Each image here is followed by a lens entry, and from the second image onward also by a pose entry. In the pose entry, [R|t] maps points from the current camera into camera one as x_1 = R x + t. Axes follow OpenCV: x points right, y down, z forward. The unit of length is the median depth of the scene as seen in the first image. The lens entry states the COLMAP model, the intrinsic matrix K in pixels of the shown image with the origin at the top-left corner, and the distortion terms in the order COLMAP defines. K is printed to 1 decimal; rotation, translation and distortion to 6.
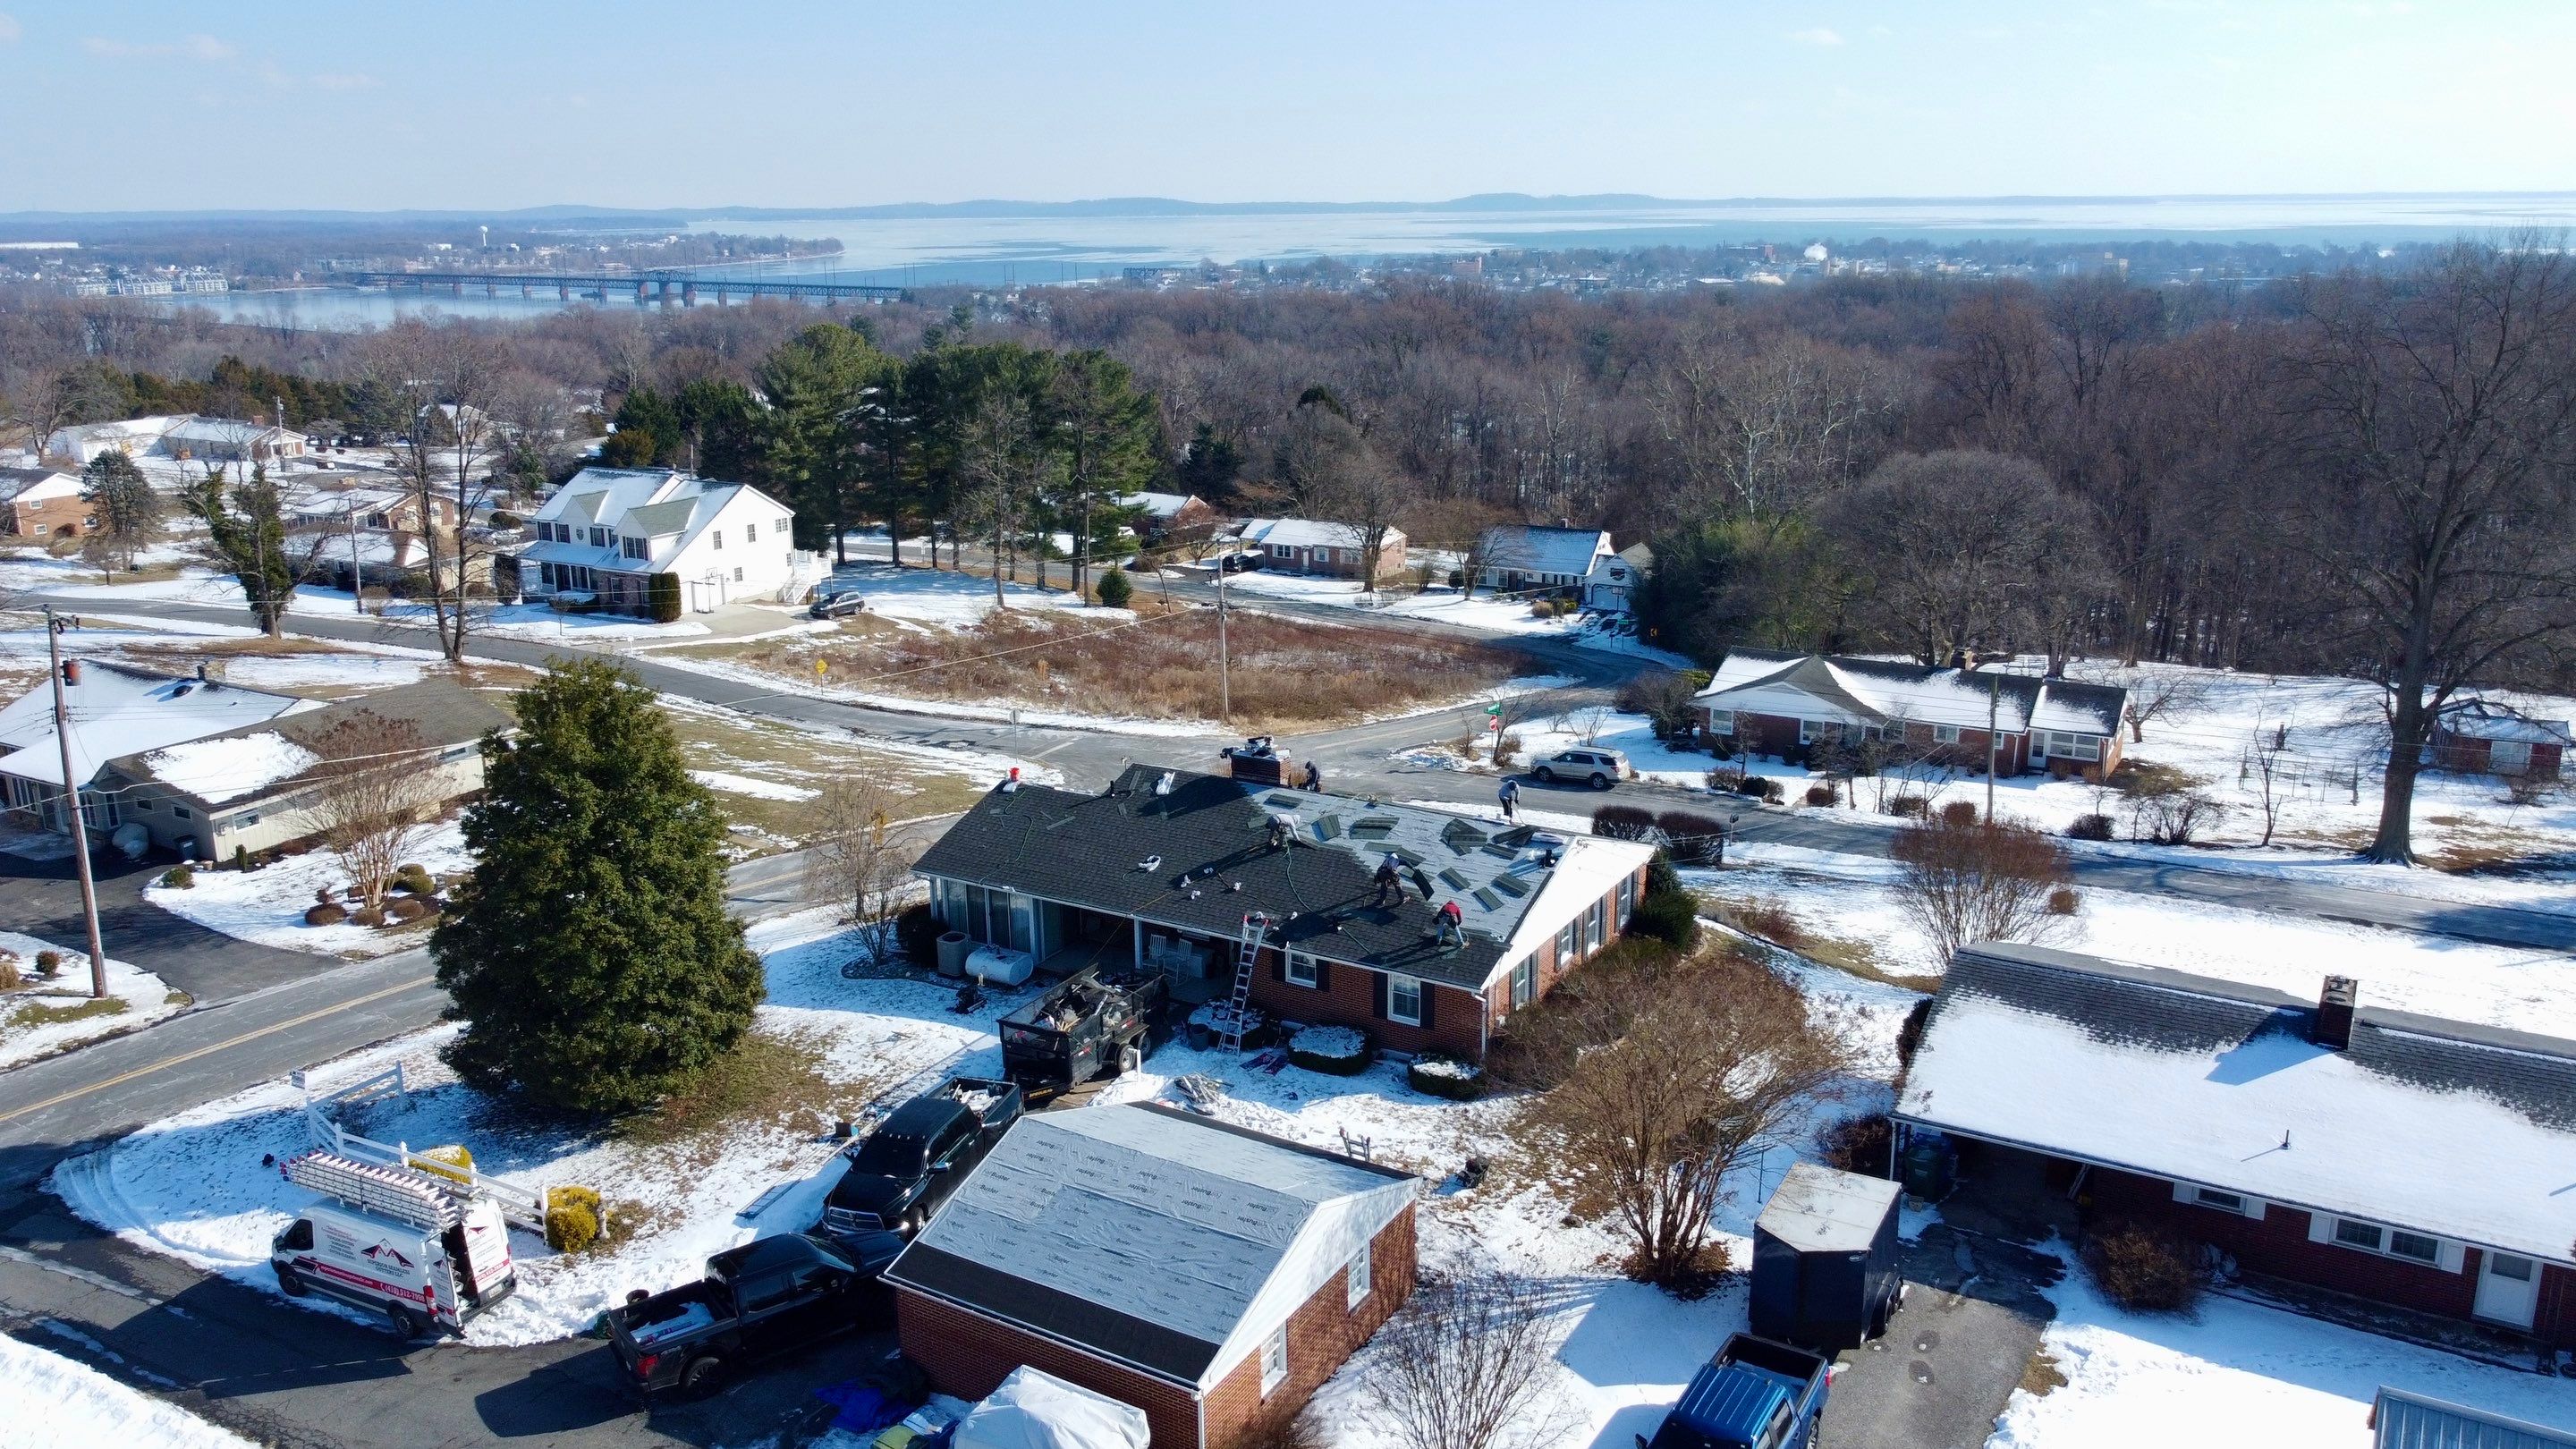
lens RADIAL K [[1945.2, 0, 1293.8], [0, 1945.2, 716.9], [0, 0, 1]] dist [-0.000599, 0.000085]
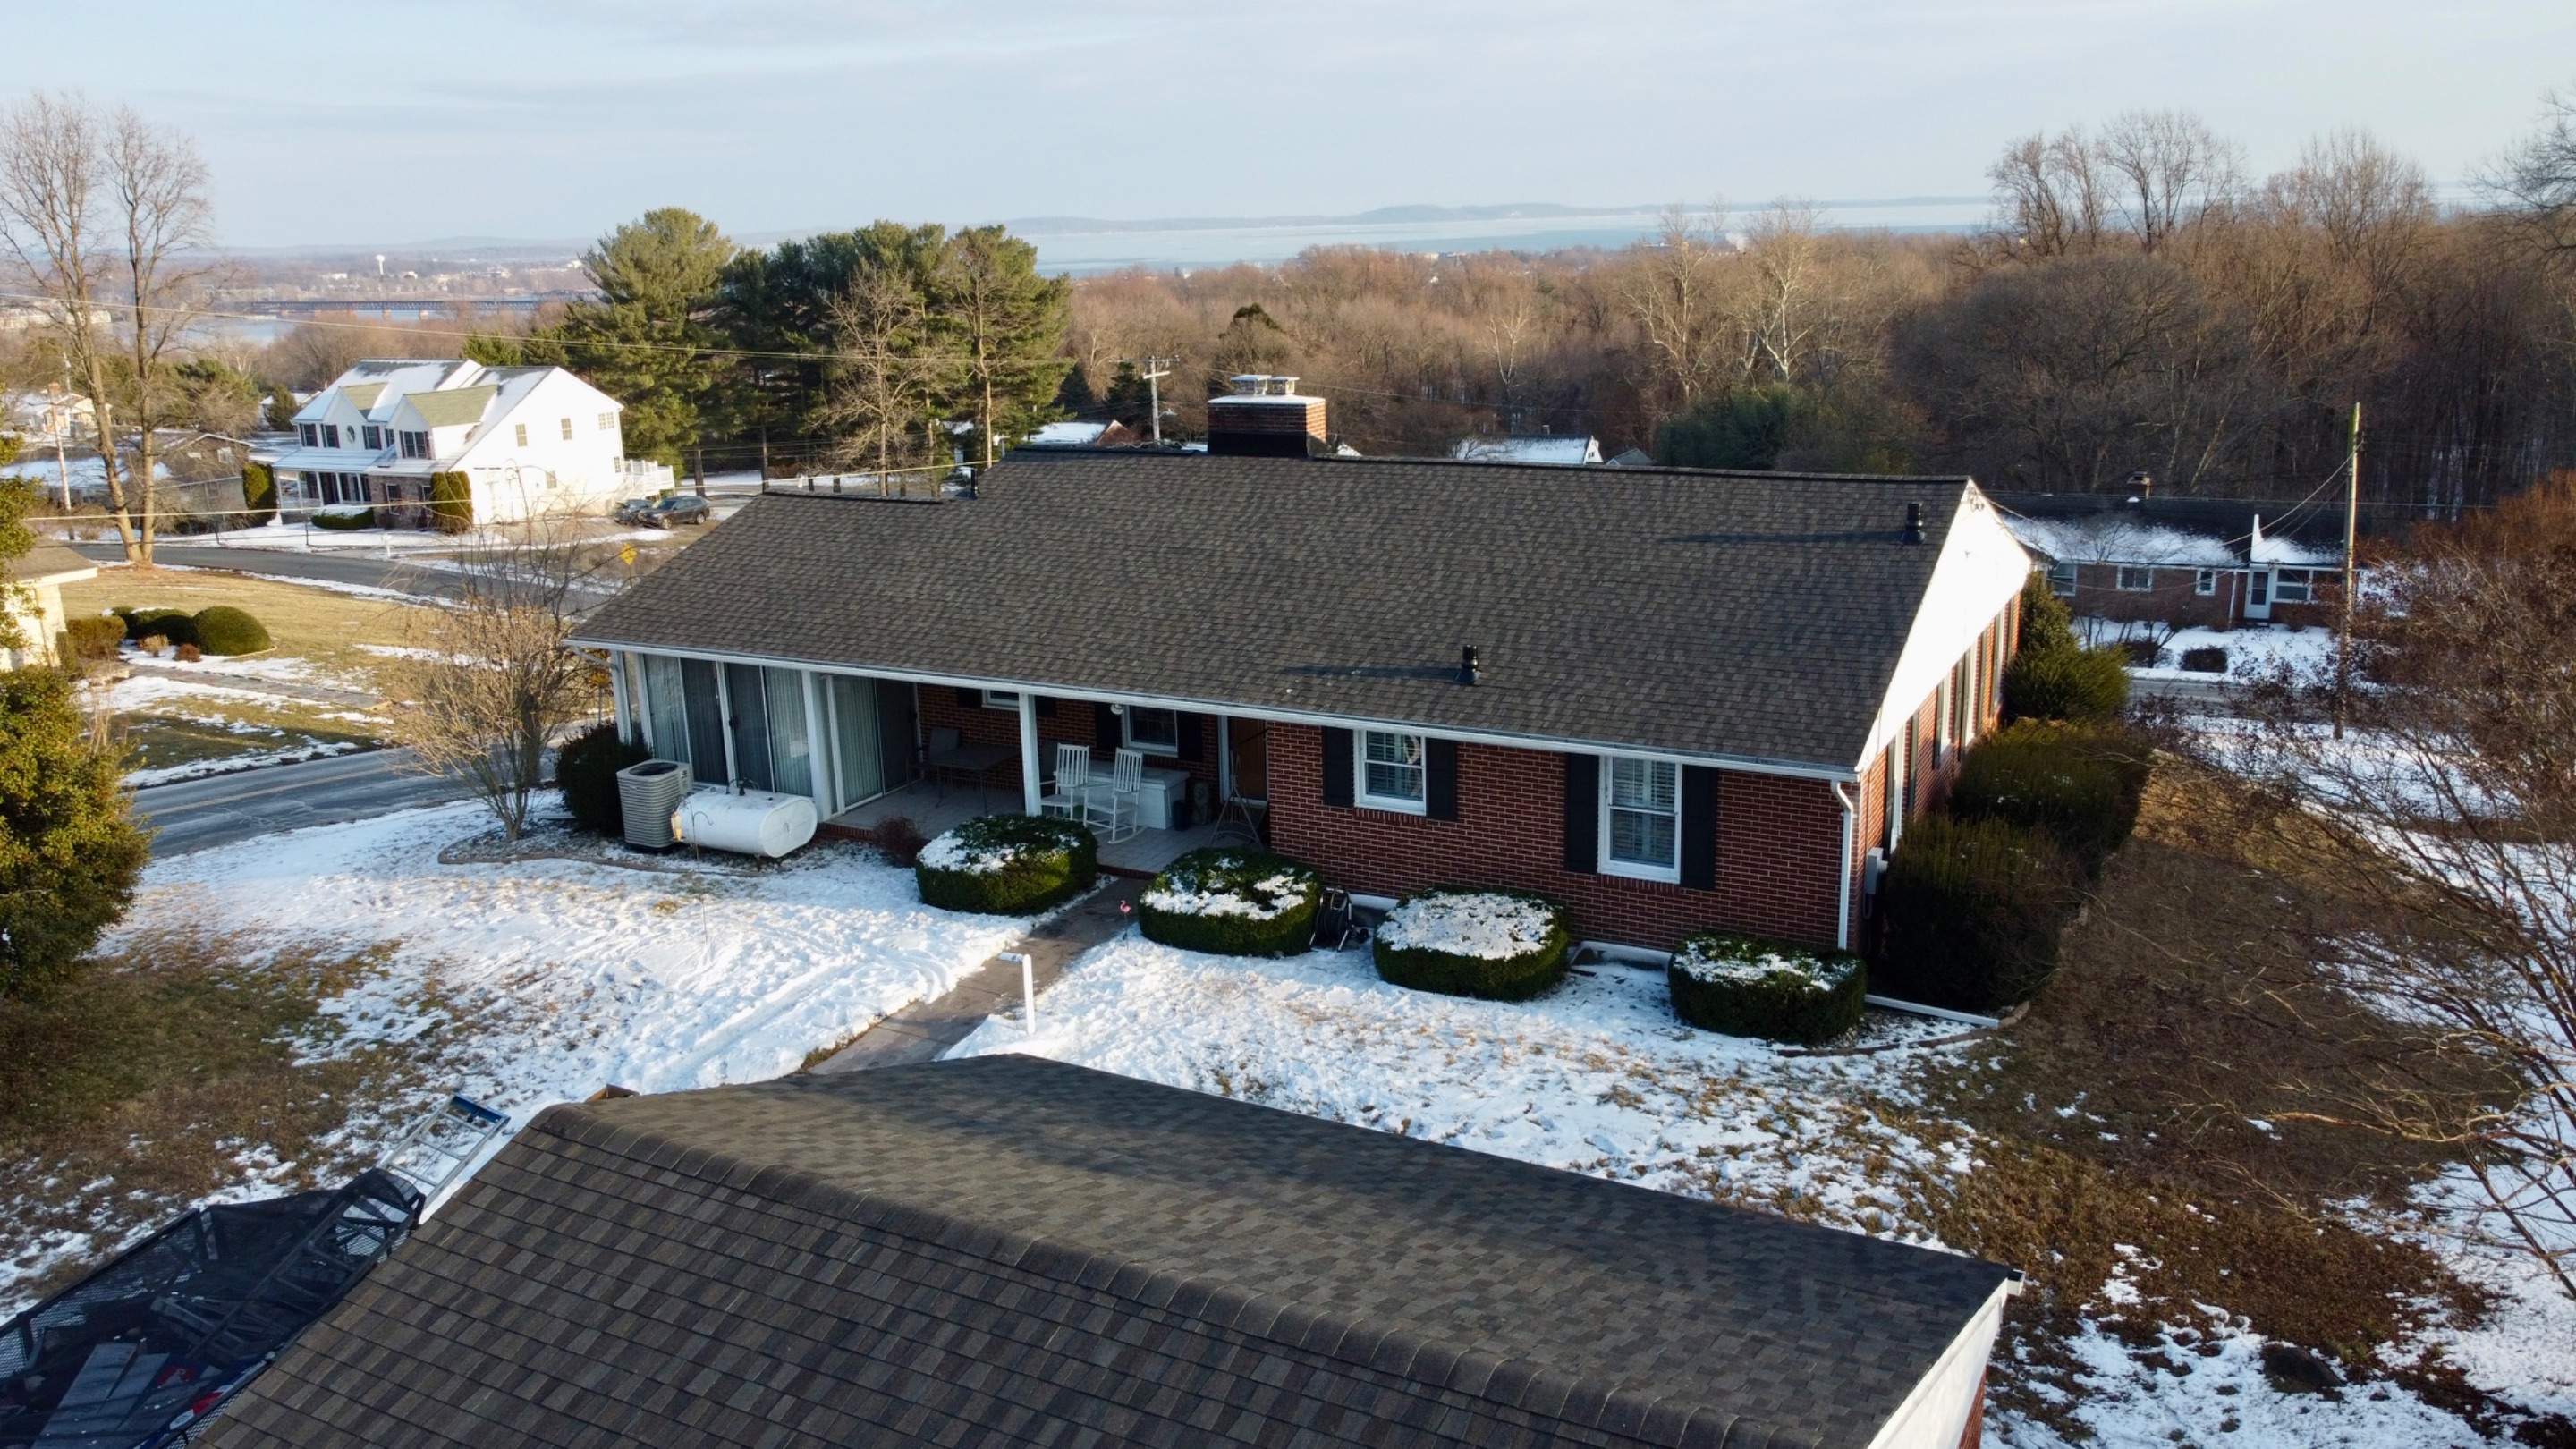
lens RADIAL K [[1949.7, 0, 1292.1], [0, 1949.7, 698.9], [0, 0, 1]] dist [-0.000642, -0.006094]
pose [[0.998863, -0.030929, 0.036284, -0.015282], [0.031531, 0.999372, -0.016138, 0.052425], [-0.035762, 0.017264, 0.999211, 0.242970]]
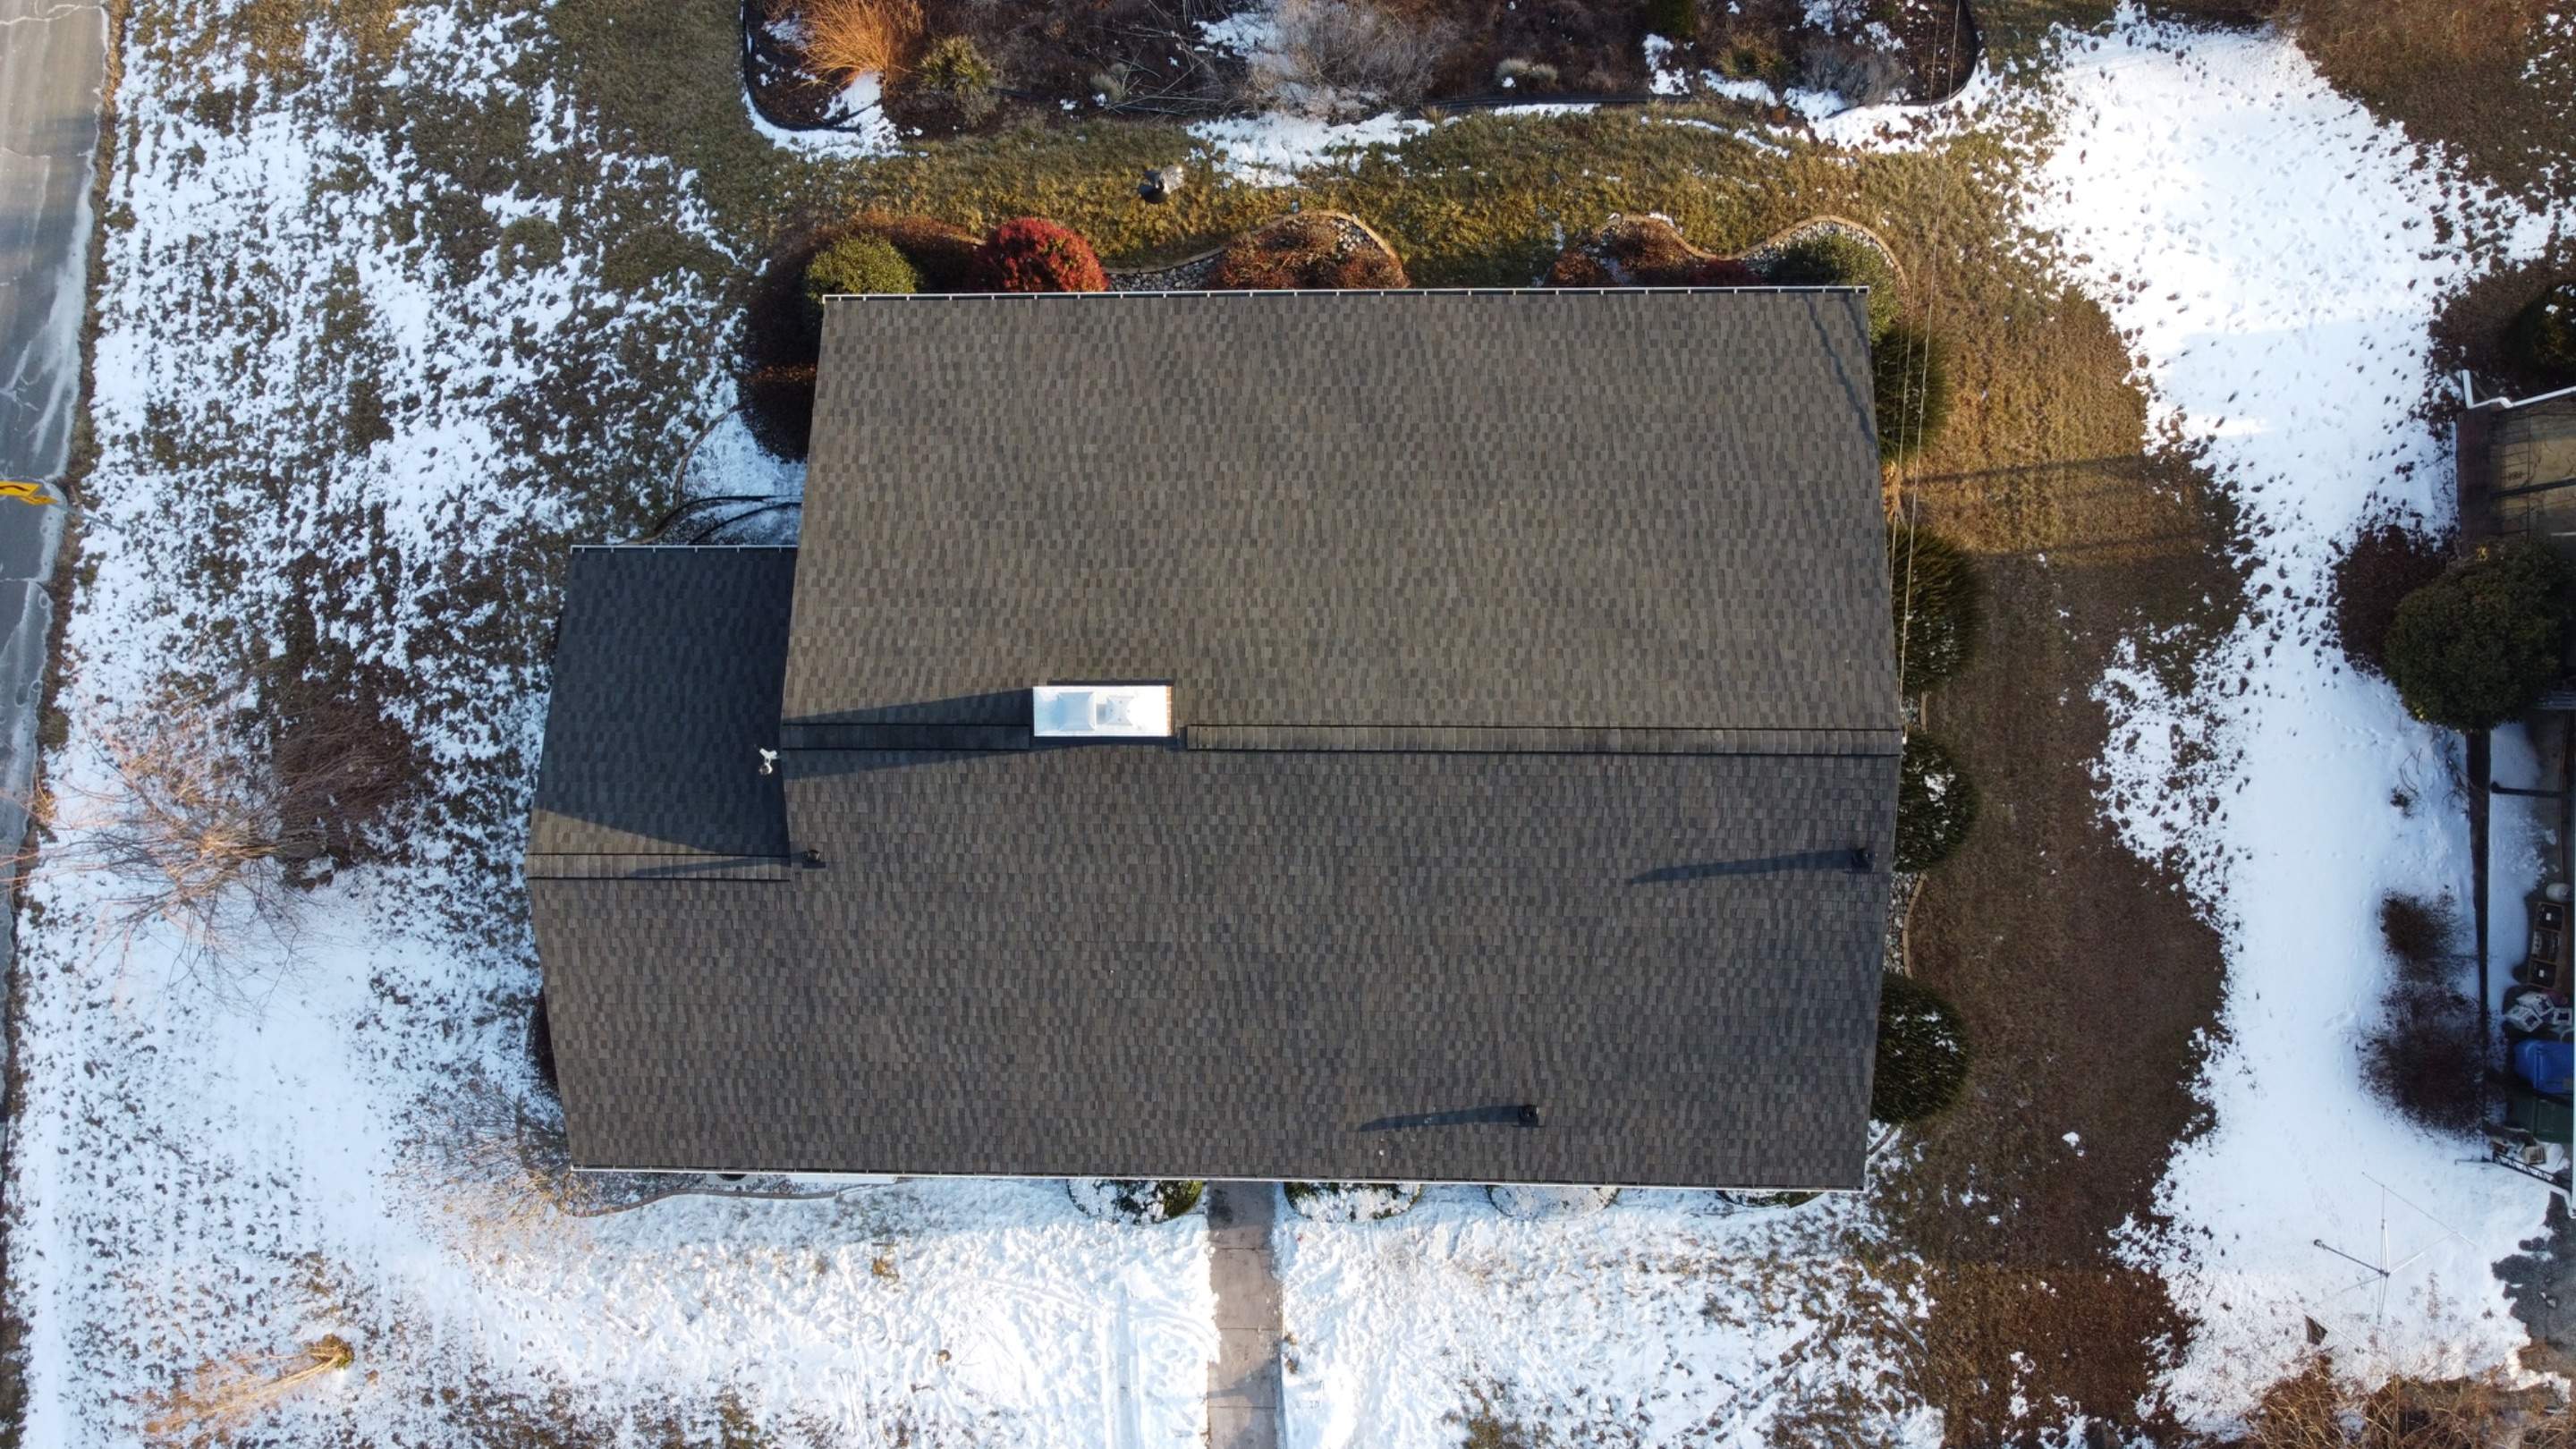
lens RADIAL K [[1949.7, 0, 1295.3], [0, 1949.7, 719.2], [0, 0, 1]] dist [-0.000642, -0.006094]
pose [[0.863997, -0.502410, -0.033063, 0.016635], [0.169584, 0.228547, 0.958649, -0.190244], [-0.474078, -0.833877, 0.282665, 0.423061]]
